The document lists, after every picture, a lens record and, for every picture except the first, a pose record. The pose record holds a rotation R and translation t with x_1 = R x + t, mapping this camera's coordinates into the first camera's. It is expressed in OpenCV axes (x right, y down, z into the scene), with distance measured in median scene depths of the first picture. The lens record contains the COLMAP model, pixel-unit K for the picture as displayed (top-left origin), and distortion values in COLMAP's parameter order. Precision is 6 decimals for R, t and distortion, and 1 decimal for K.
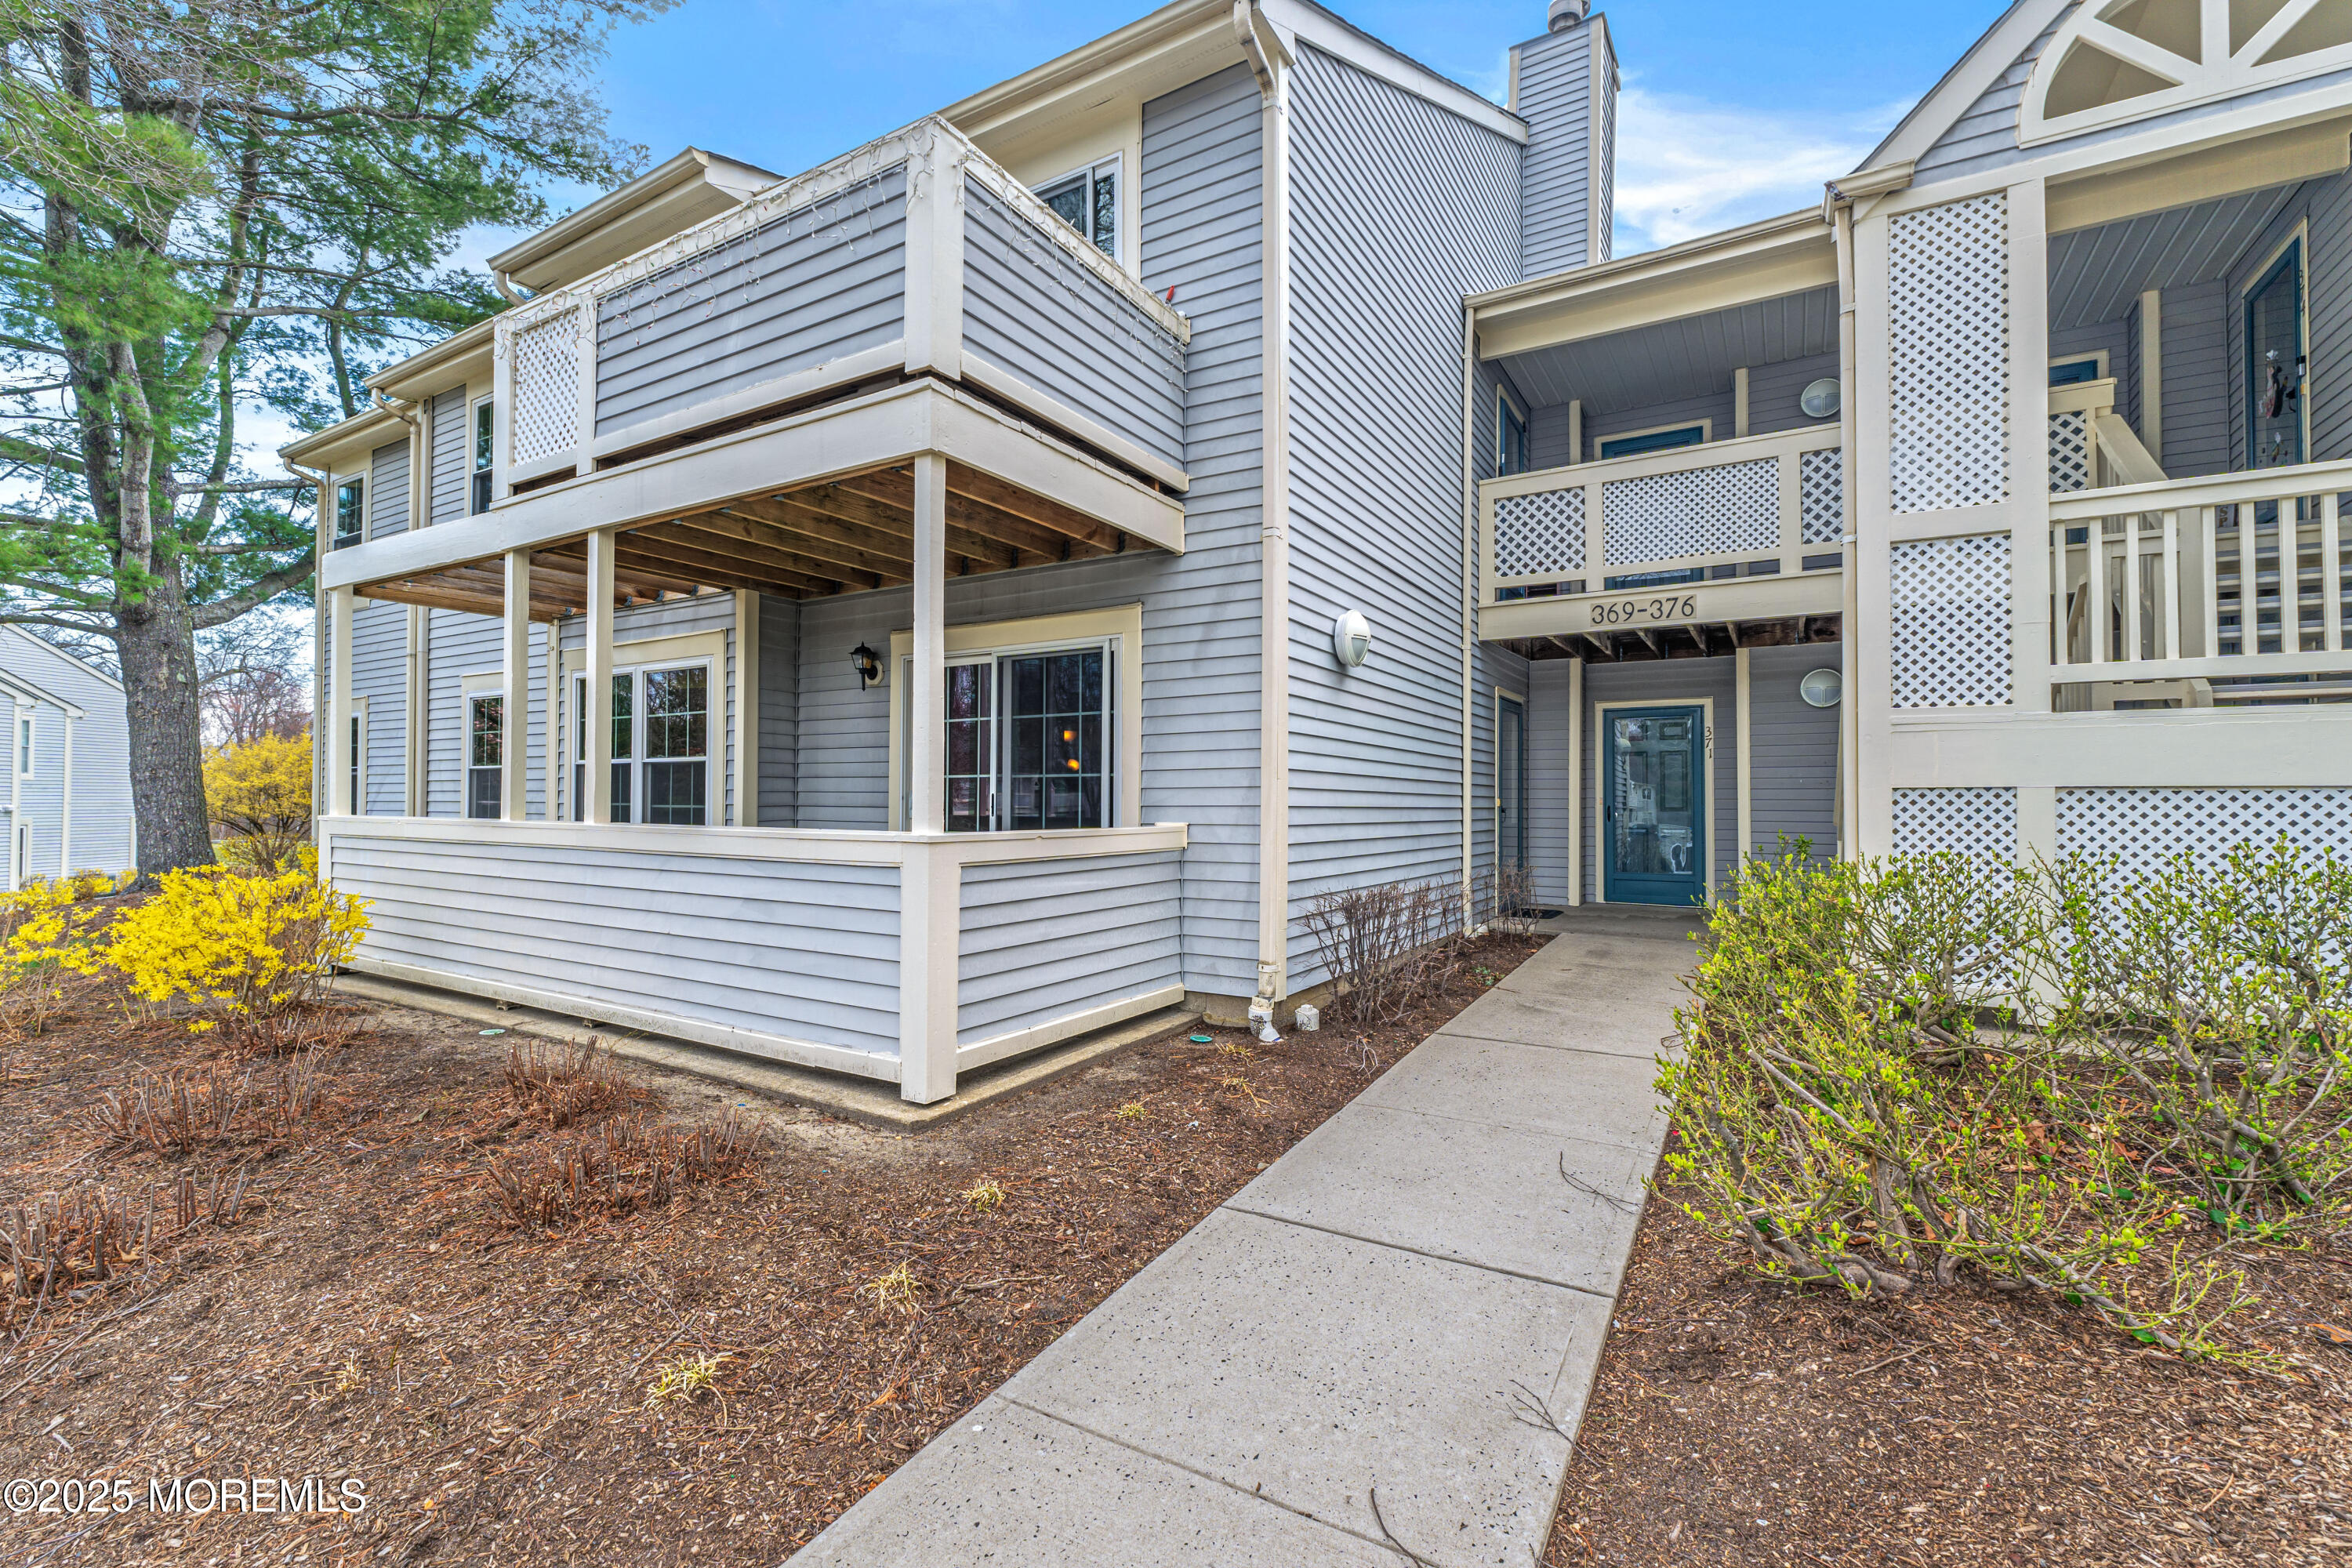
lens RADIAL K [[1016.2, 0, 1174.7], [0, 1016.2, 787.6], [0, 0, 1]] dist [0.006016, 0.000180]
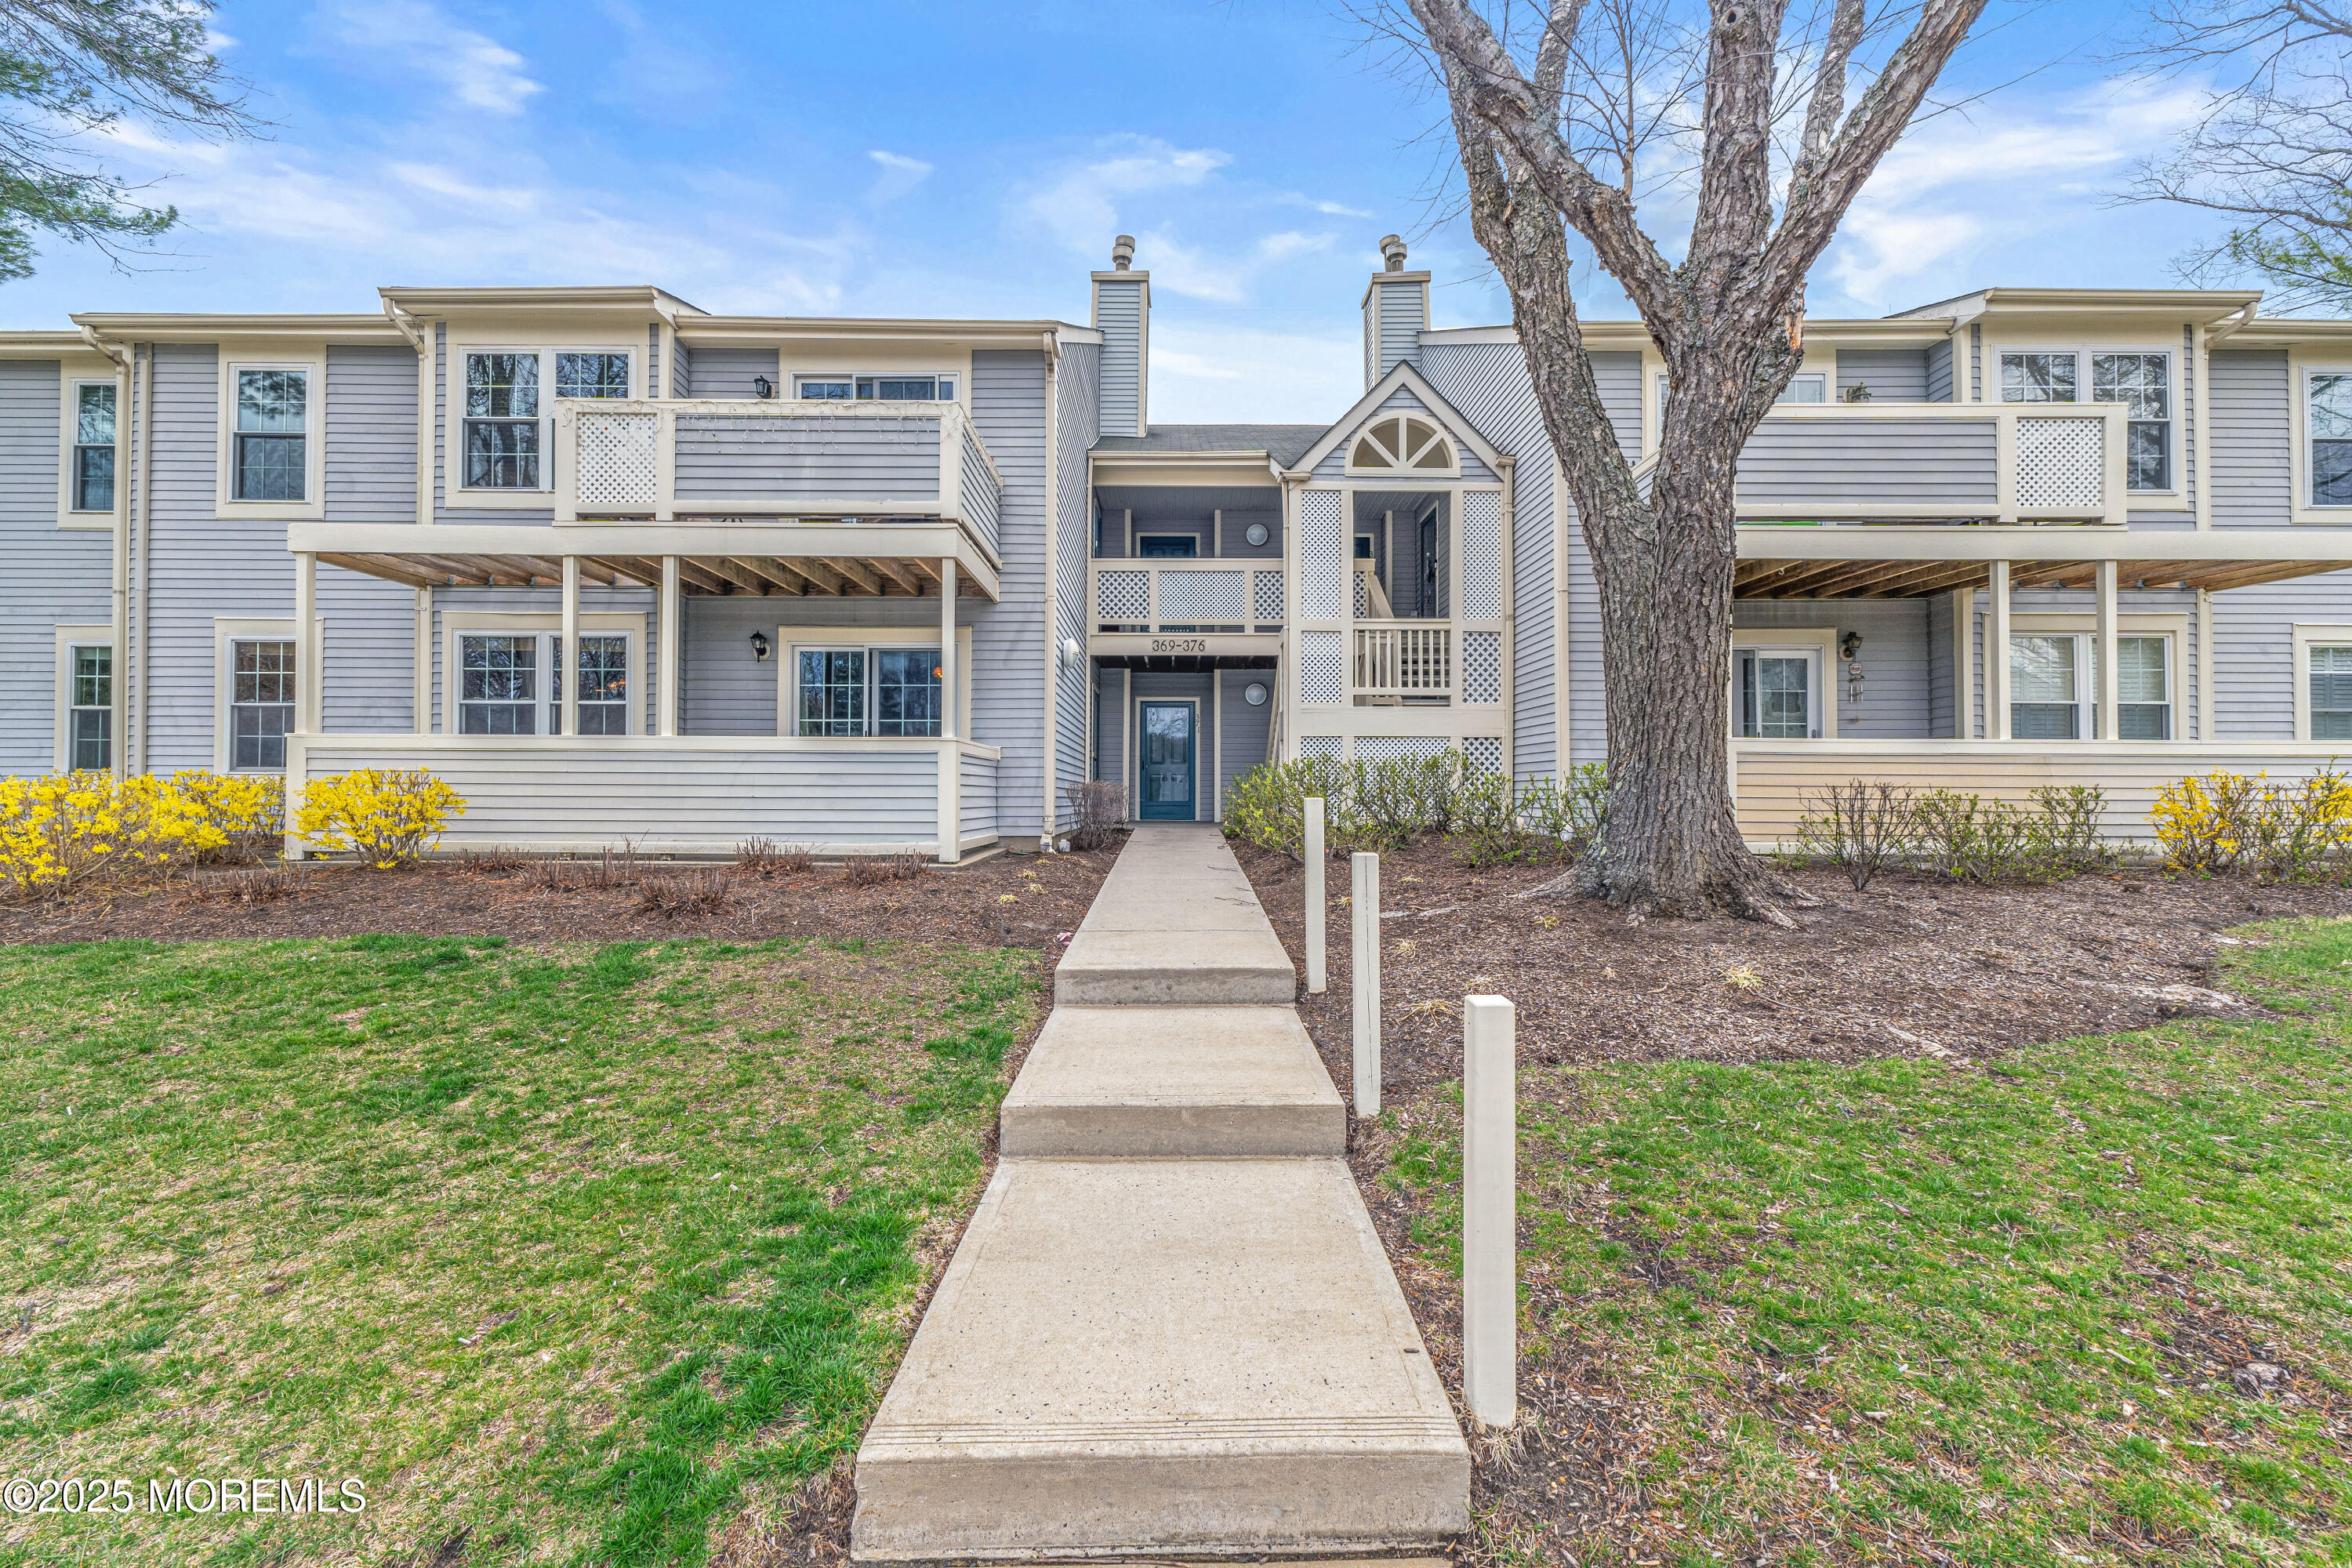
lens RADIAL K [[997.5, 0, 1177.3], [0, 997.5, 805.9], [0, 0, 1]] dist [0.004292, 0.000711]
pose [[0.856909, -0.006760, 0.515423, -0.537483], [-0.006027, 0.999714, 0.023133, 0.081086], [-0.515432, -0.022929, 0.856624, -0.610549]]
